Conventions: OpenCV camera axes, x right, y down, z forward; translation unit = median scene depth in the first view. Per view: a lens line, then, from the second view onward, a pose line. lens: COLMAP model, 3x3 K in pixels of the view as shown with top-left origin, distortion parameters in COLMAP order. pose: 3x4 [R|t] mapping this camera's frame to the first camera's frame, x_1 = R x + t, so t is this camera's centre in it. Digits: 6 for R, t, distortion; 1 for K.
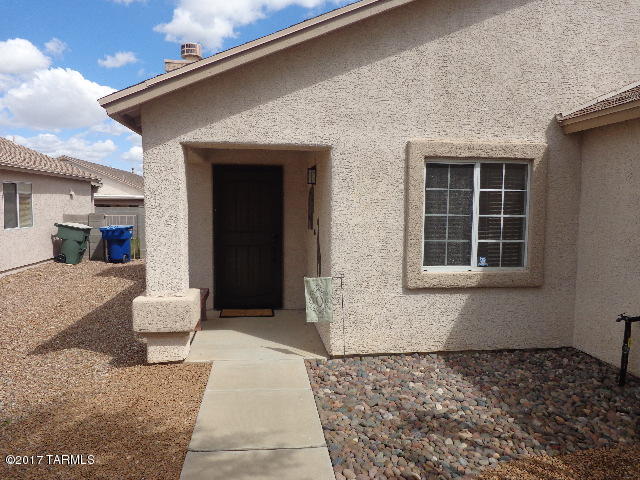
lens RADIAL K [[473.0, 0, 320.5], [0, 473.0, 242.6], [0, 0, 1]] dist [0.002705, -0.011833]
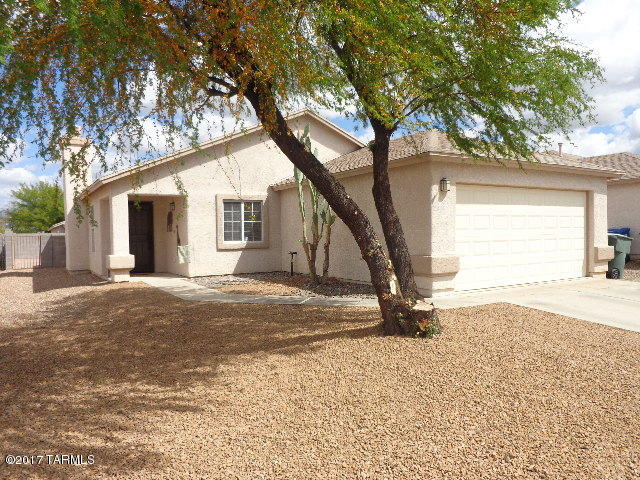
lens RADIAL K [[473.0, 0, 320.7], [0, 473.0, 239.5], [0, 0, 1]] dist [0.002705, -0.011833]
pose [[0.910032, -0.028963, 0.413526, -0.286924], [0.058217, 0.996599, -0.058315, 0.172053], [-0.410430, 0.077142, 0.908623, -1.213059]]
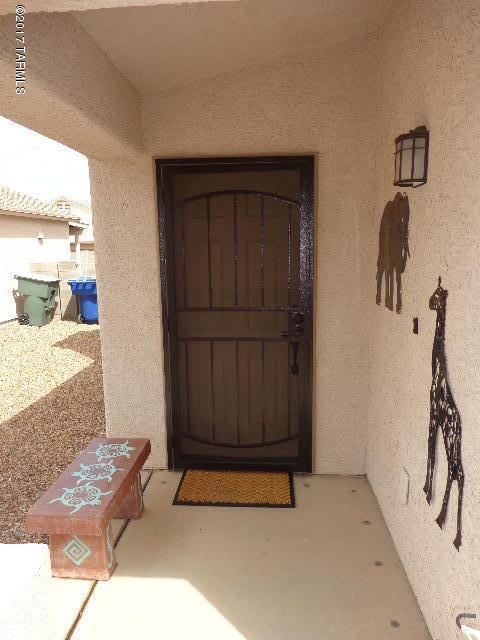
lens RADIAL K [[473.0, 0, 237.4], [0, 473.0, 320.0], [0, 0, 1]] dist [0.002705, -0.011833]
pose [[0.978544, 0.007623, -0.205899, -0.063449], [0.008949, 0.996800, 0.079438, -0.051673], [0.205845, -0.079576, 0.975344, 0.599913]]
